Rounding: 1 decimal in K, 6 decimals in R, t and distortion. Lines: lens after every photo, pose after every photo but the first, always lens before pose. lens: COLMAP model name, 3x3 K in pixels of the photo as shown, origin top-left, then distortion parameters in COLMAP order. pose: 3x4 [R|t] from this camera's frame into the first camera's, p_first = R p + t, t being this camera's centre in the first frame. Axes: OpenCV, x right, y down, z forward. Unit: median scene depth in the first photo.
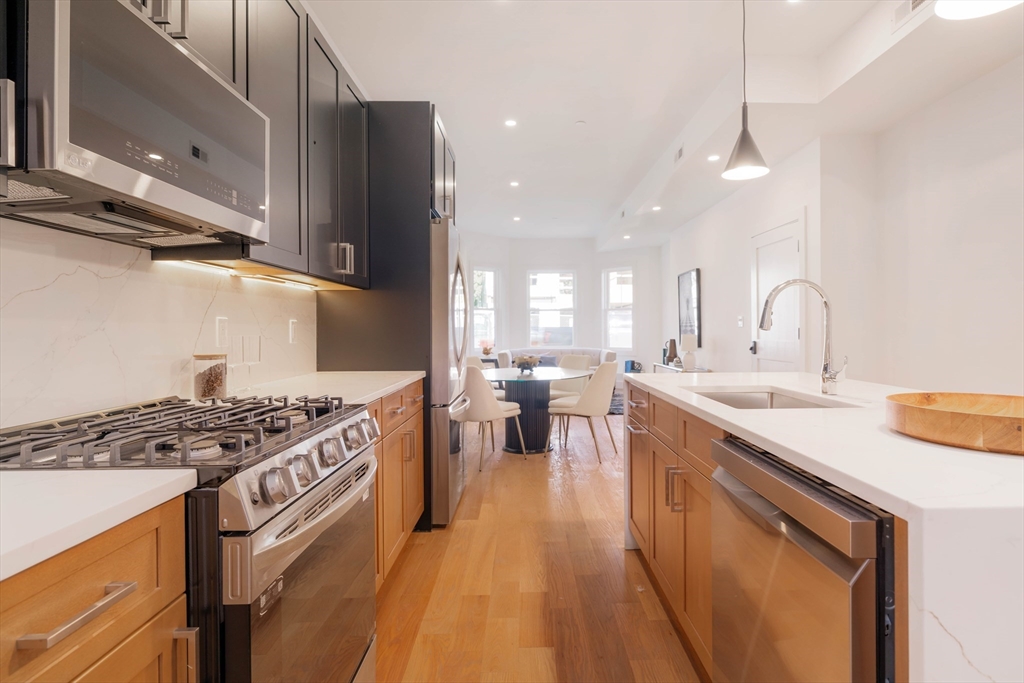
lens RADIAL K [[530.2, 0, 534.7], [0, 530.2, 328.4], [0, 0, 1]] dist [-0.005476, -0.001022]
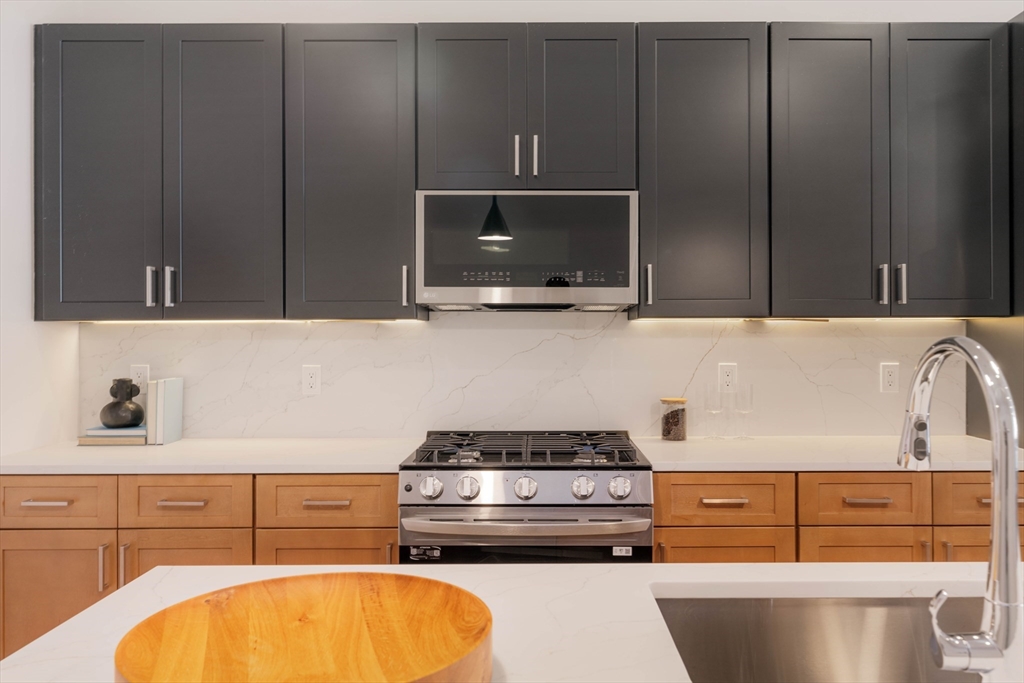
lens RADIAL K [[833.8, 0, 516.1], [0, 833.8, 334.9], [0, 0, 1]] dist [-0.011868, -0.003337]
pose [[0.007550, 0.000806, -0.999971, 1.362057], [0.001066, 0.999999, 0.000814, -0.106131], [0.999971, -0.001072, 0.007549, 0.801575]]
